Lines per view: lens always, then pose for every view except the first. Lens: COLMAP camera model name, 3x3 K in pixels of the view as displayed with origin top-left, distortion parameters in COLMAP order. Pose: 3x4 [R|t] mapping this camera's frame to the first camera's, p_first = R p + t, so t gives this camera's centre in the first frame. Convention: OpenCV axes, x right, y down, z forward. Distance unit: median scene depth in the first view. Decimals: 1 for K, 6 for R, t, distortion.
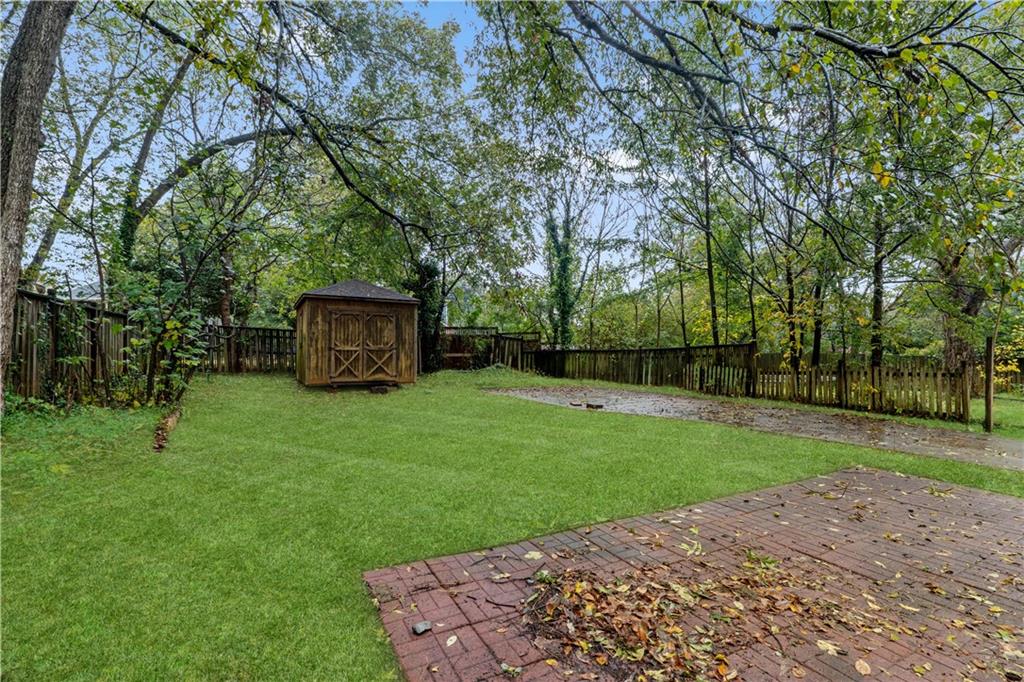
lens RADIAL K [[472.2, 0, 511.8], [0, 472.2, 342.5], [0, 0, 1]] dist [-0.010929, 0.000244]
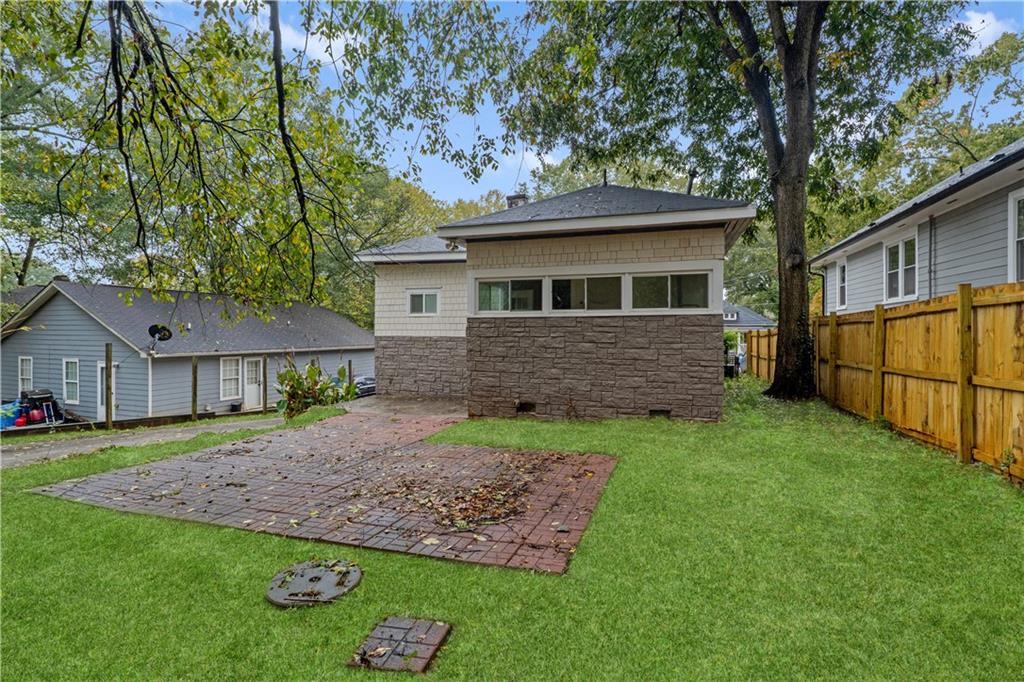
lens RADIAL K [[472.2, 0, 511.8], [0, 472.2, 336.7], [0, 0, 1]] dist [-0.010929, 0.000244]
pose [[-0.676270, 0.011185, 0.736569, -0.701327], [-0.002788, 0.999839, -0.017742, -0.019615], [-0.736649, -0.014052, -0.676129, 1.226625]]
